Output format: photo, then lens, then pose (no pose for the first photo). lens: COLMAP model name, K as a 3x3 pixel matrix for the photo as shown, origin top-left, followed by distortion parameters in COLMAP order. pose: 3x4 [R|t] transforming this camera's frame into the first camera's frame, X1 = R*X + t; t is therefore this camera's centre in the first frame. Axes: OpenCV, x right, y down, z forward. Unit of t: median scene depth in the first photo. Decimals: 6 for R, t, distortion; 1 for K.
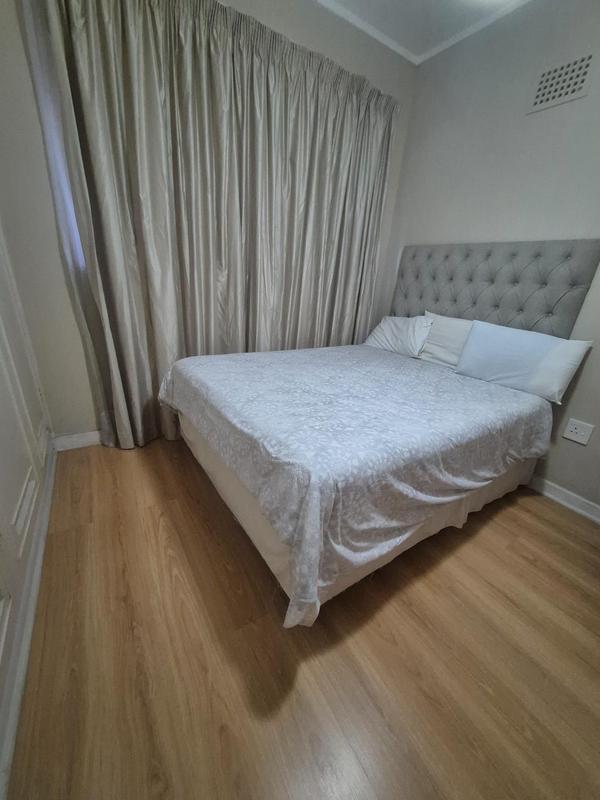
lens RADIAL K [[314.5, 0, 302.1], [0, 314.5, 405.3], [0, 0, 1]] dist [0.011596, -0.005604]
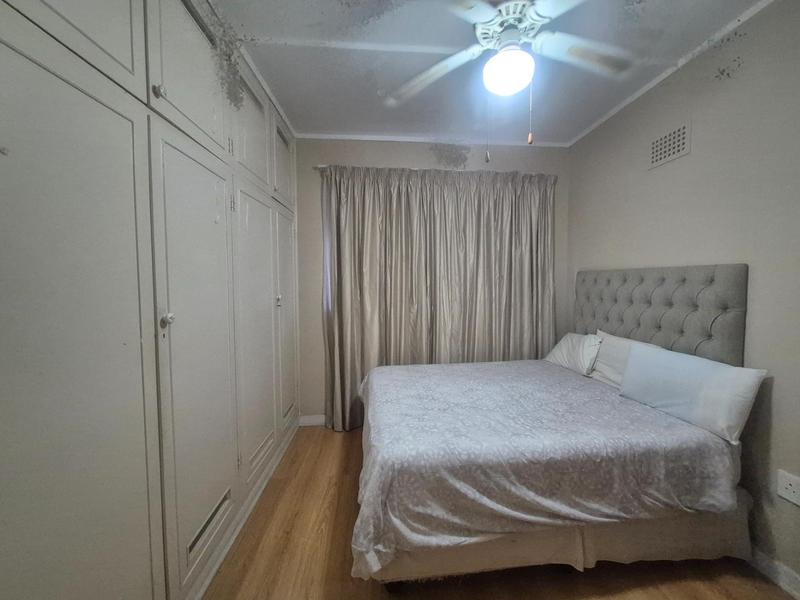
lens RADIAL K [[314.5, 0, 408.2], [0, 314.5, 291.8], [0, 0, 1]] dist [0.011596, -0.005604]
pose [[0.879556, -0.066457, -0.471131, 0.473250], [-0.106599, 0.937501, -0.331253, -0.013514], [0.463700, 0.341578, 0.817501, -0.229519]]
